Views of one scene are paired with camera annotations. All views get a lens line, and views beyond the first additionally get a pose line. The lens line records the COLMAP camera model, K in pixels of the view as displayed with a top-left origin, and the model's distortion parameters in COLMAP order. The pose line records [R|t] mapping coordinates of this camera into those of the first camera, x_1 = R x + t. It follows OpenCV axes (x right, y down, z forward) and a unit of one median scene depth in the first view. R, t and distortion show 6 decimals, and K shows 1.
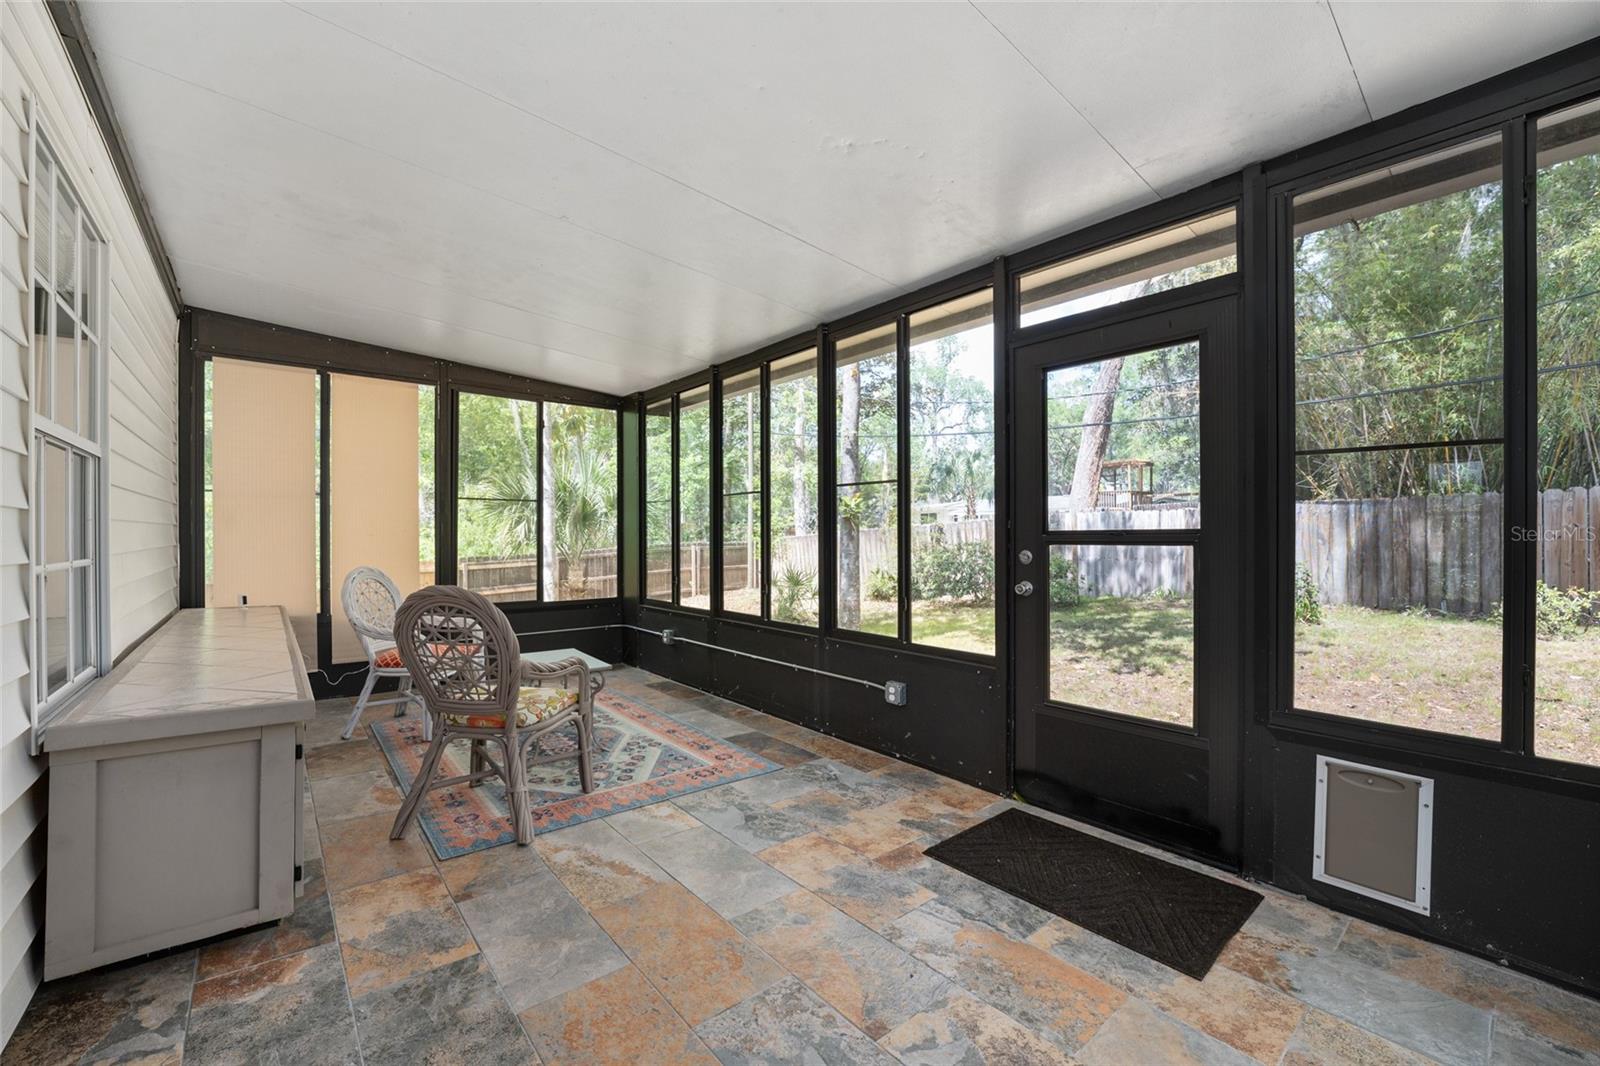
lens RADIAL K [[644.6, 0, 795.9], [0, 644.6, 535.6], [0, 0, 1]] dist [-0.029072, 0.004678]
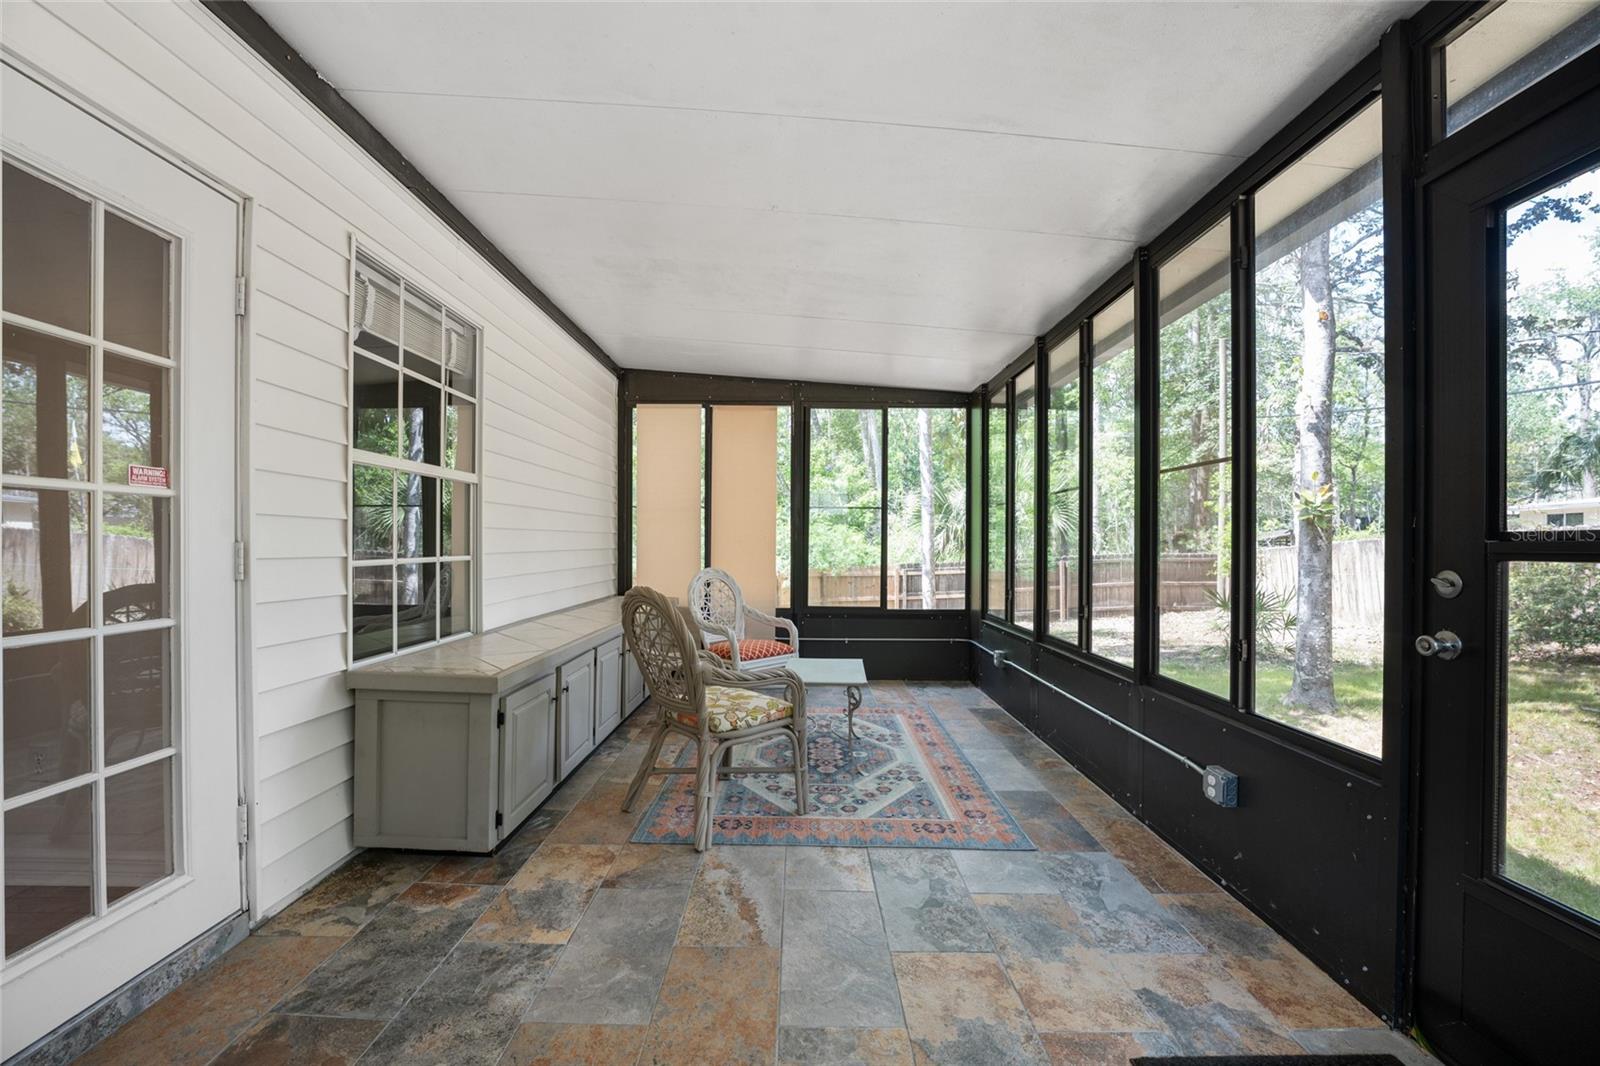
lens RADIAL K [[644.6, 0, 803.8], [0, 644.6, 548.0], [0, 0, 1]] dist [-0.029072, 0.004678]
pose [[0.769944, 0.009290, -0.638043, 0.243465], [-0.006214, 0.999956, 0.007060, 0.003040], [0.638081, -0.001471, 0.769968, 0.244691]]
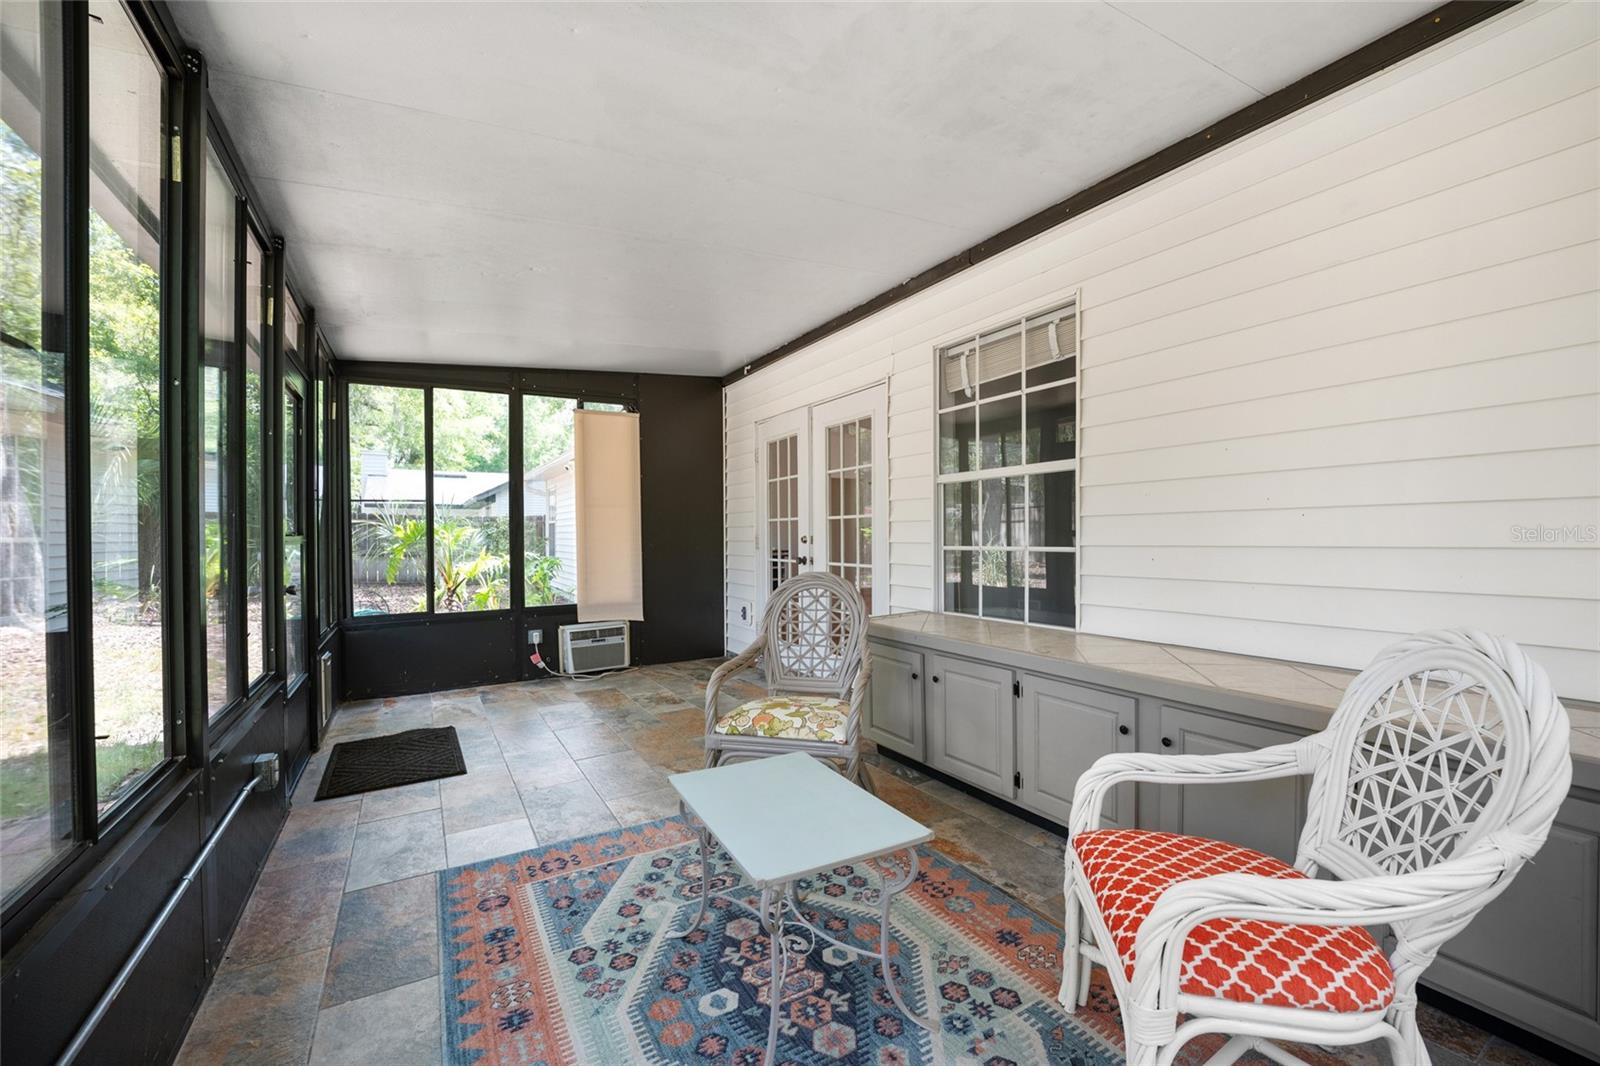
lens RADIAL K [[644.6, 0, 800.9], [0, 644.6, 539.7], [0, 0, 1]] dist [-0.029072, 0.004678]
pose [[-0.987542, 0.006947, 0.157204, -0.508392], [0.008362, 0.999930, 0.008338, 0.002680], [-0.157135, 0.009549, -0.987531, 1.591113]]
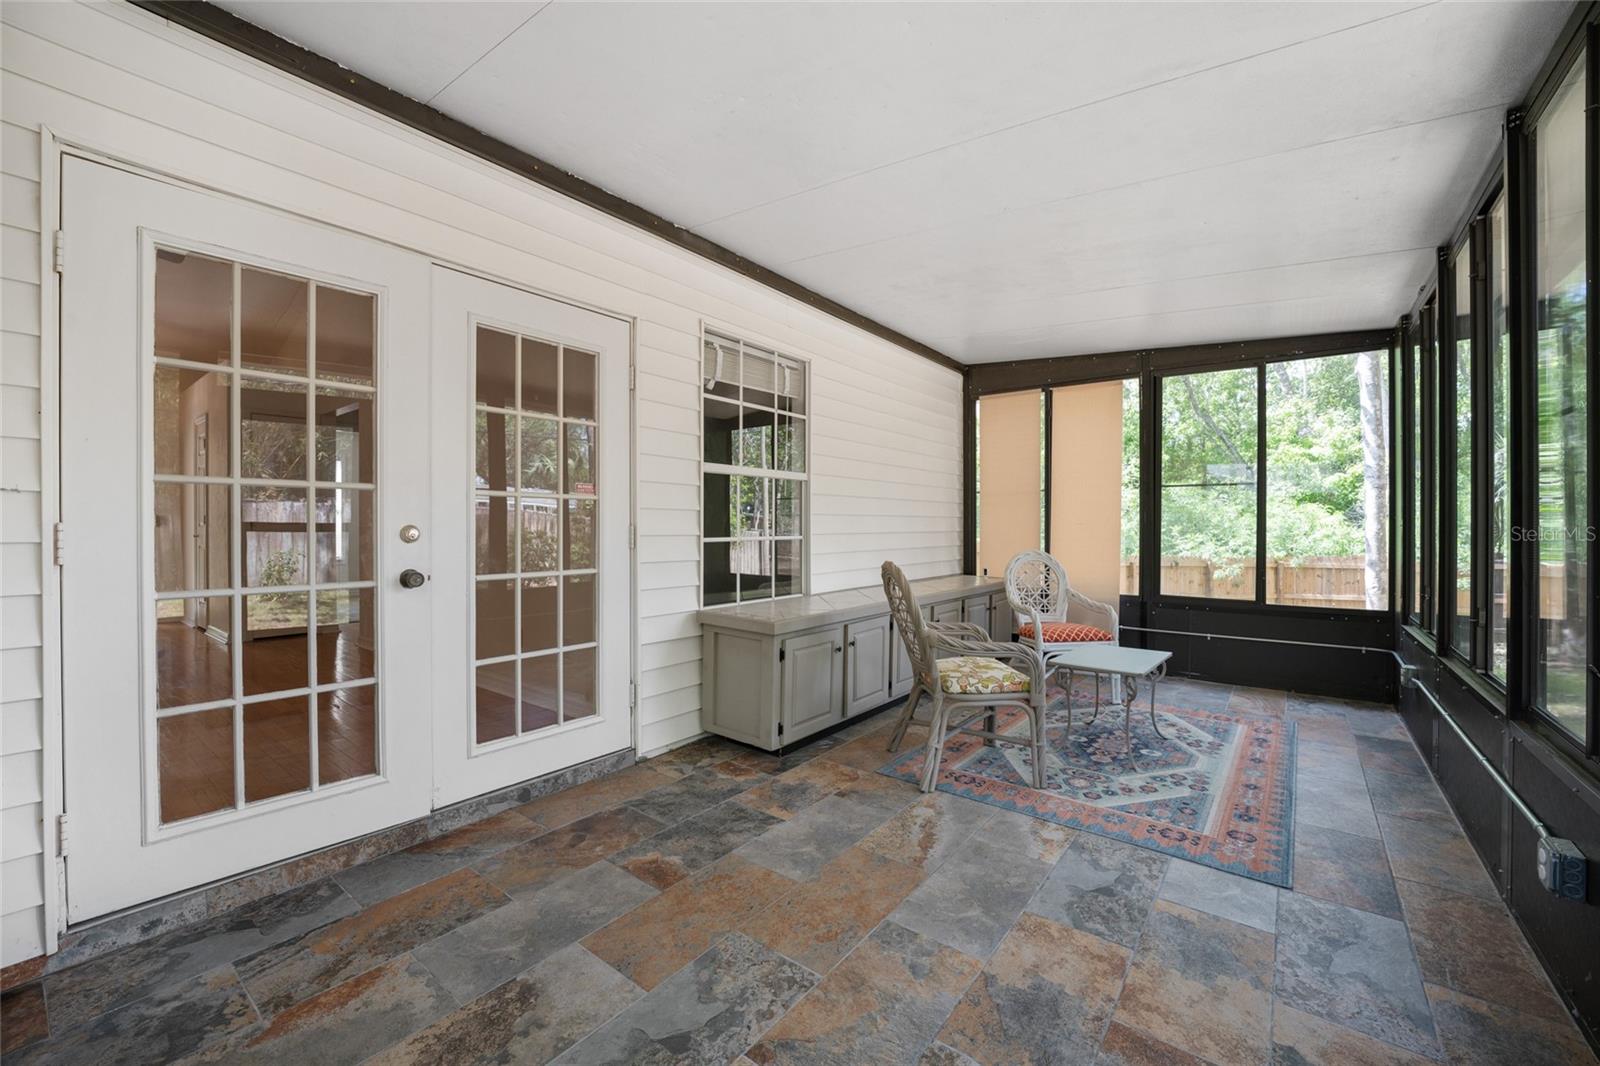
lens RADIAL K [[644.6, 0, 806.6], [0, 644.6, 524.9], [0, 0, 1]] dist [-0.029072, 0.004678]
pose [[0.217849, -0.002794, -0.975979, 0.477004], [-0.001636, 0.999993, -0.003228, 0.007256], [0.975981, 0.002300, 0.217843, 0.396591]]
